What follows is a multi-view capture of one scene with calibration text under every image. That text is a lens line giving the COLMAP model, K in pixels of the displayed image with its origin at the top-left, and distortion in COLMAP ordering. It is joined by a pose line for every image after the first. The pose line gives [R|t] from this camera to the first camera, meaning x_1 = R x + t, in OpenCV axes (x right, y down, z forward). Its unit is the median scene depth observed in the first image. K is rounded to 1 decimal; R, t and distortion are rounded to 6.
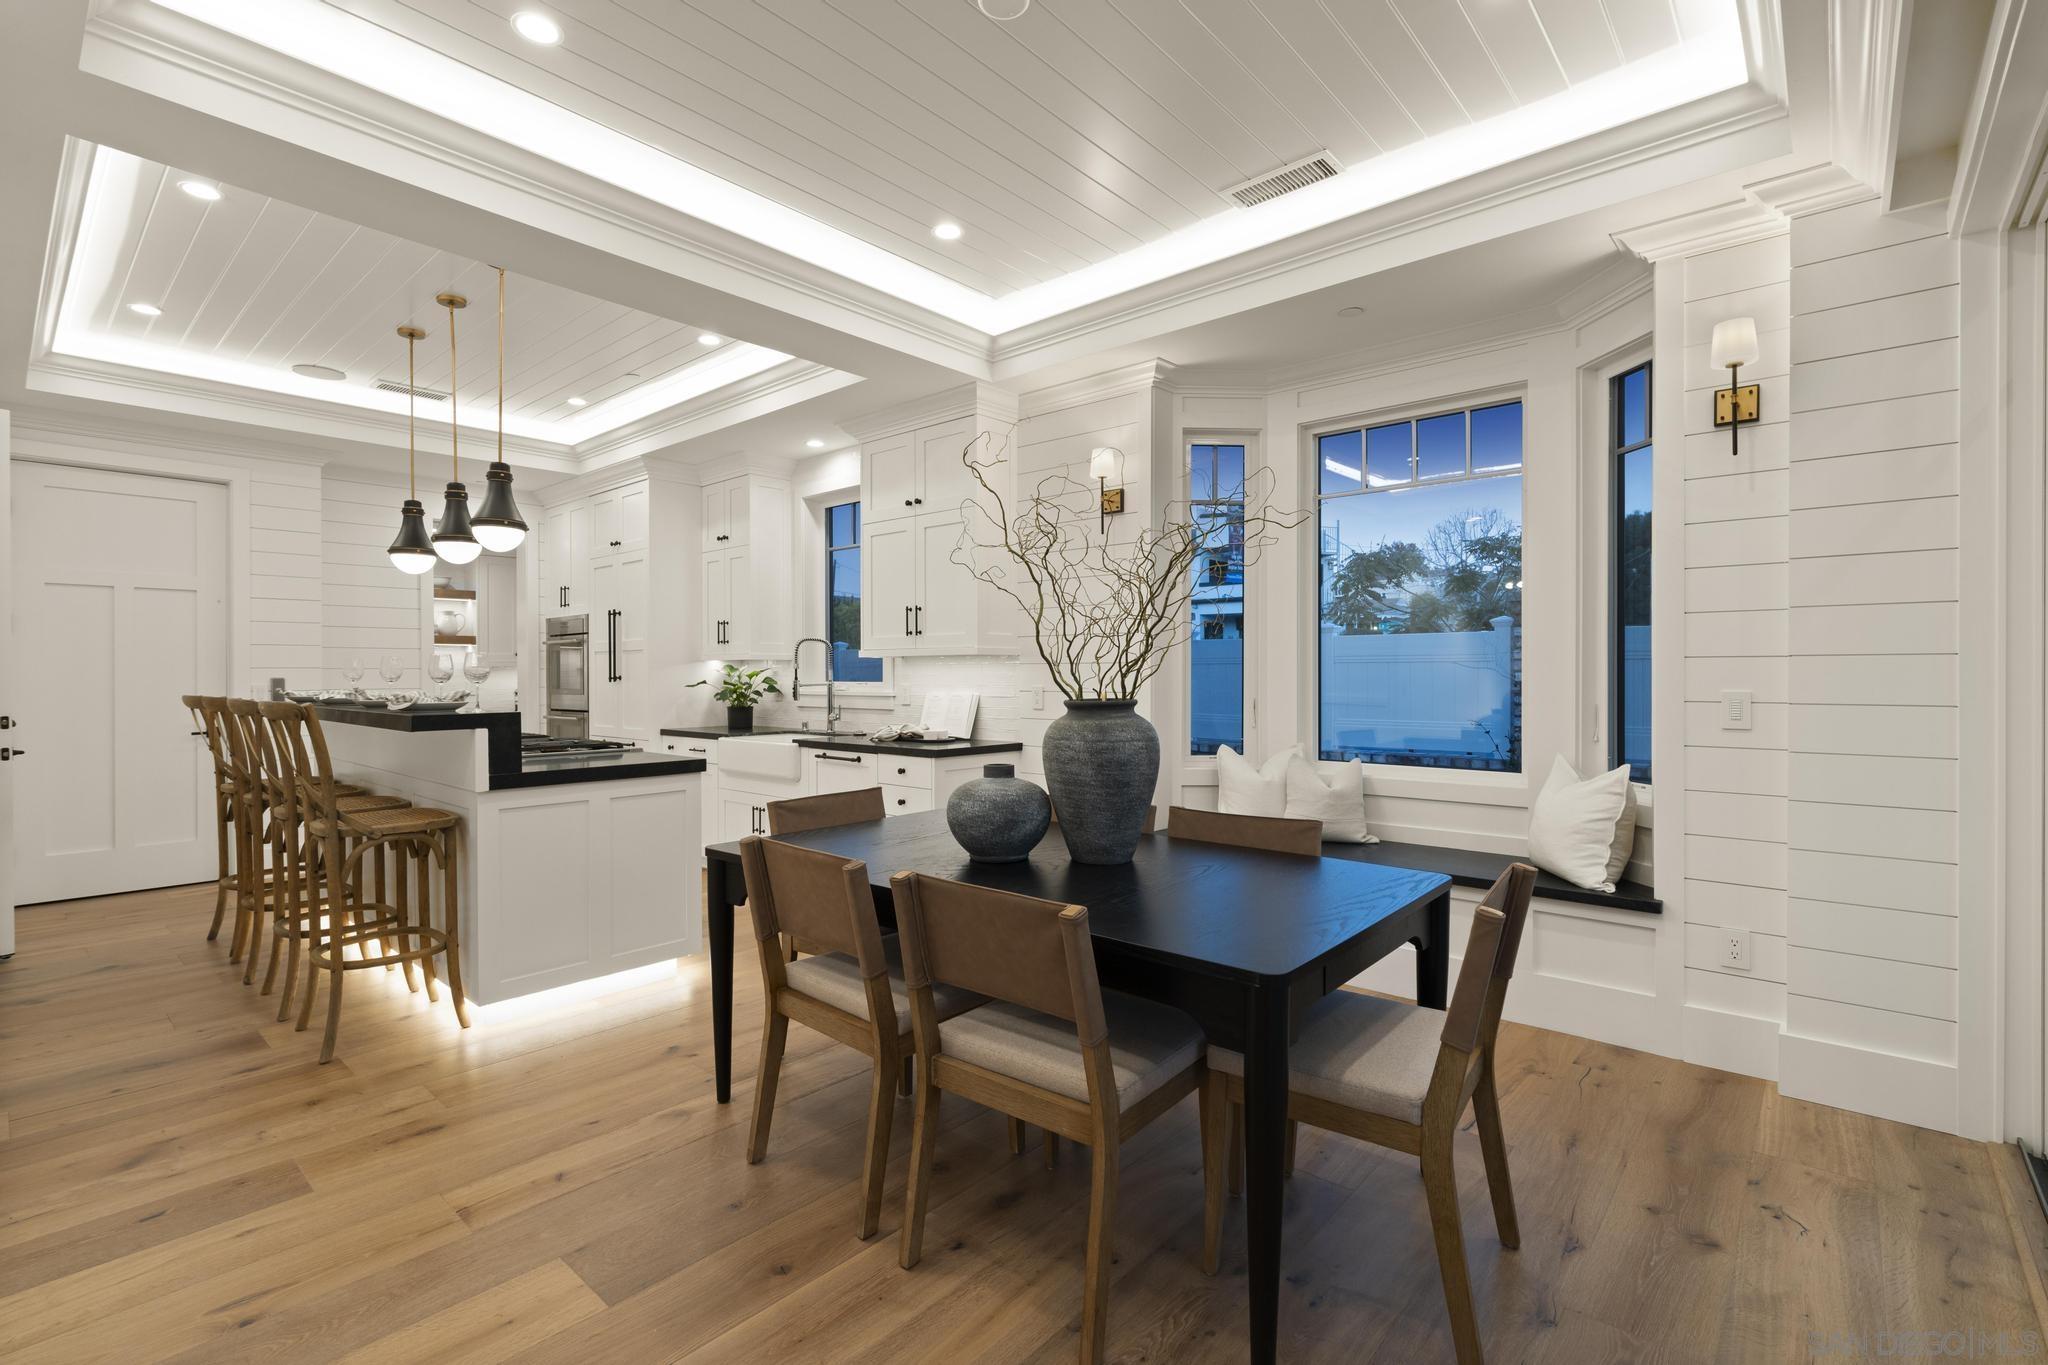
lens RADIAL K [[928.1, 0, 1022.2], [0, 928.1, 669.3], [0, 0, 1]] dist [-0.009653, 0.006006]
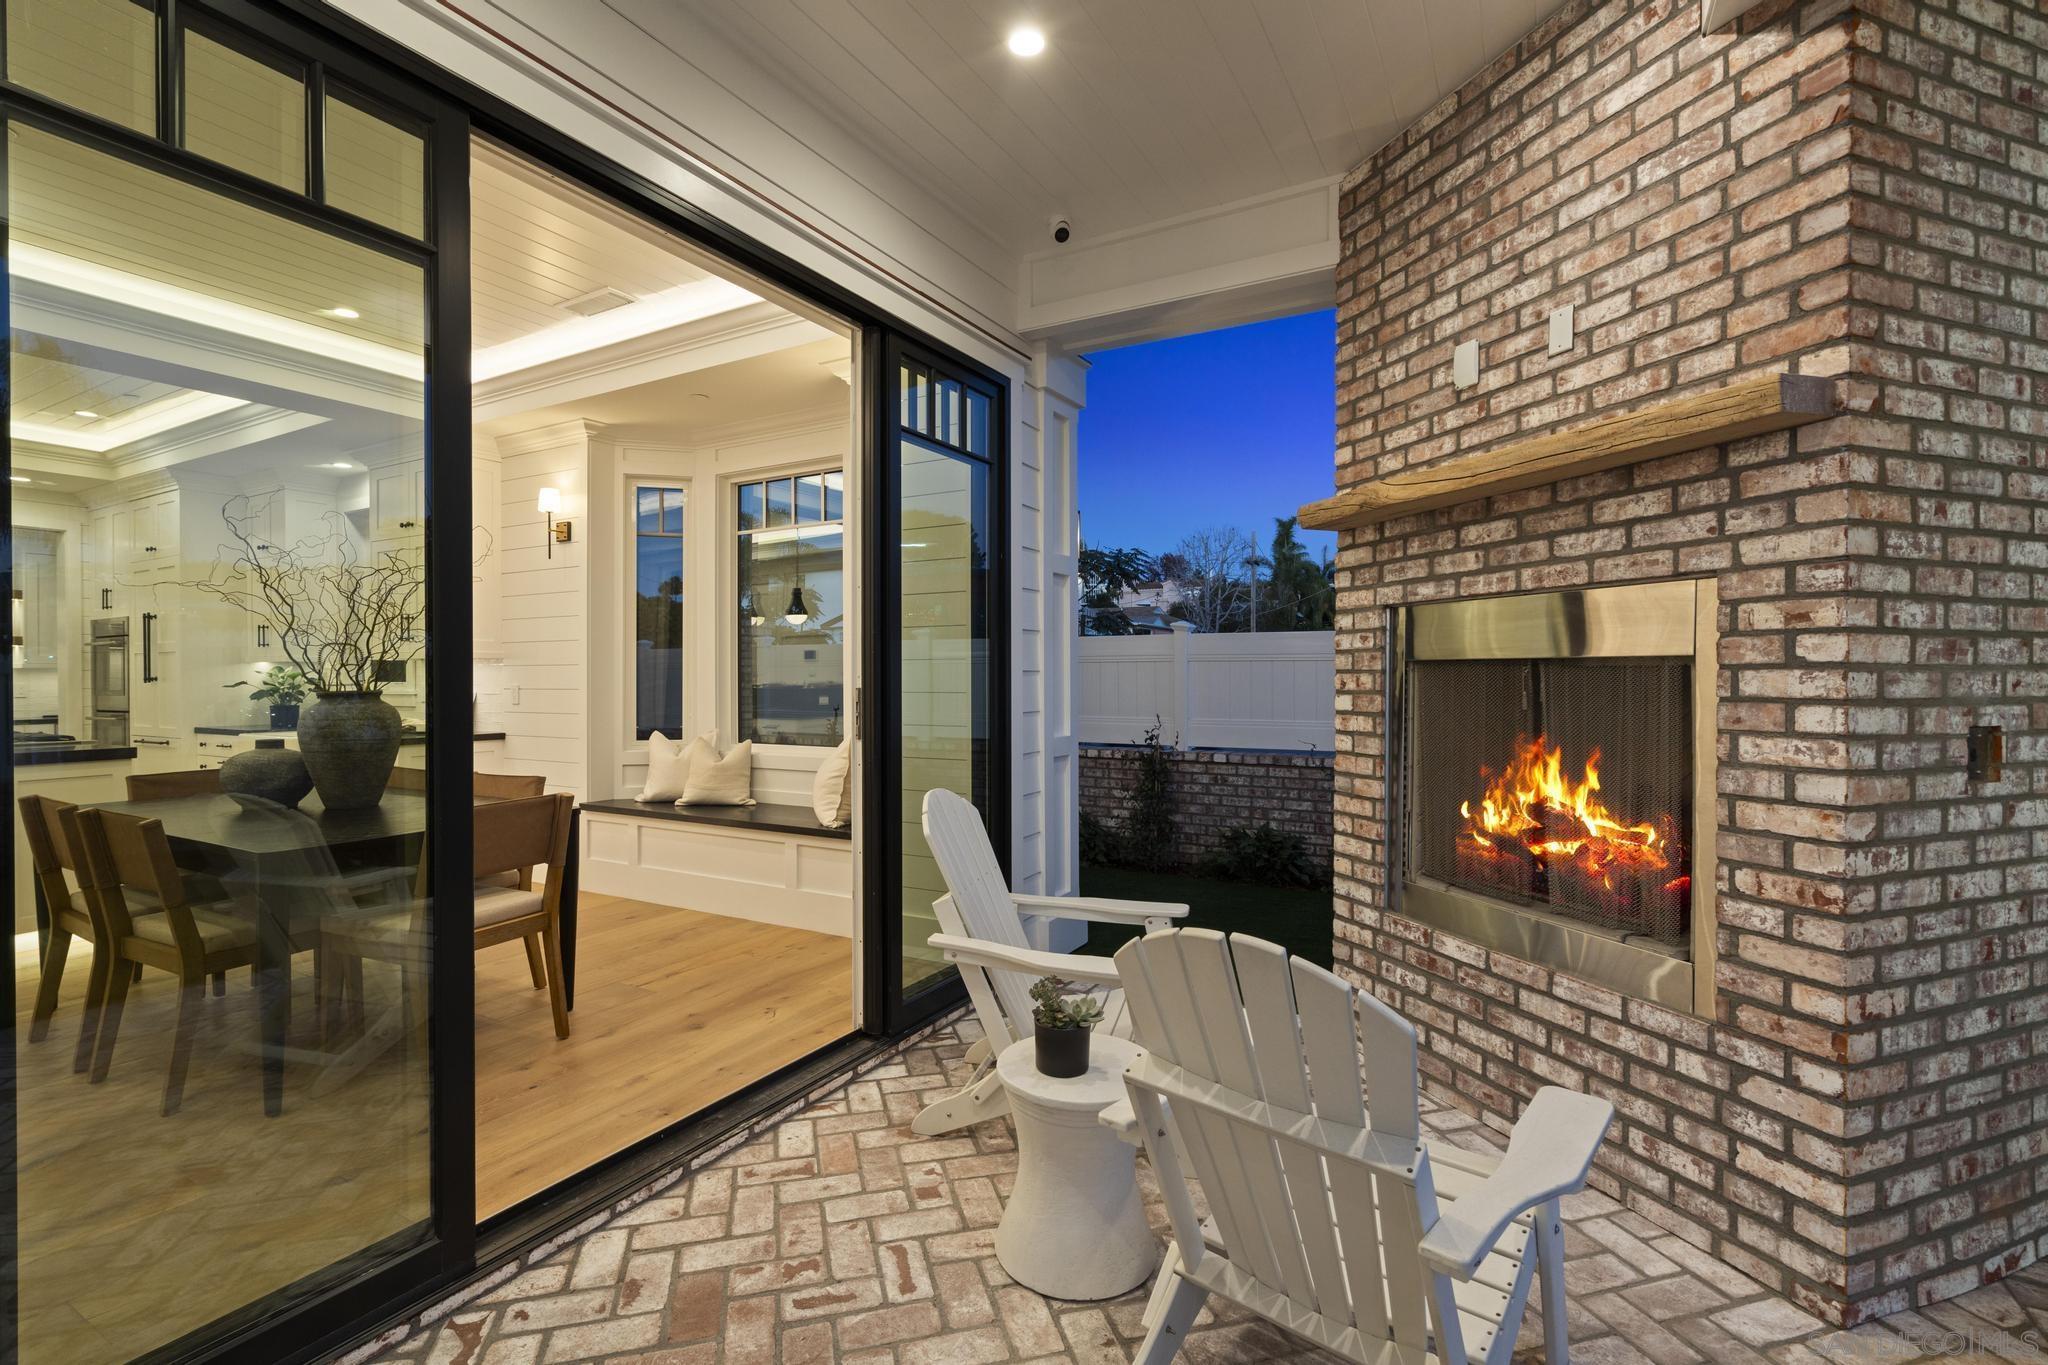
lens RADIAL K [[928.1, 0, 1022.2], [0, 928.1, 669.3], [0, 0, 1]] dist [-0.009653, 0.006006]
pose [[0.978526, -0.000091, 0.206122, 0.331530], [0.000404, 0.999999, -0.001480, 0.000272], [-0.206122, 0.001532, 0.978525, -0.232287]]
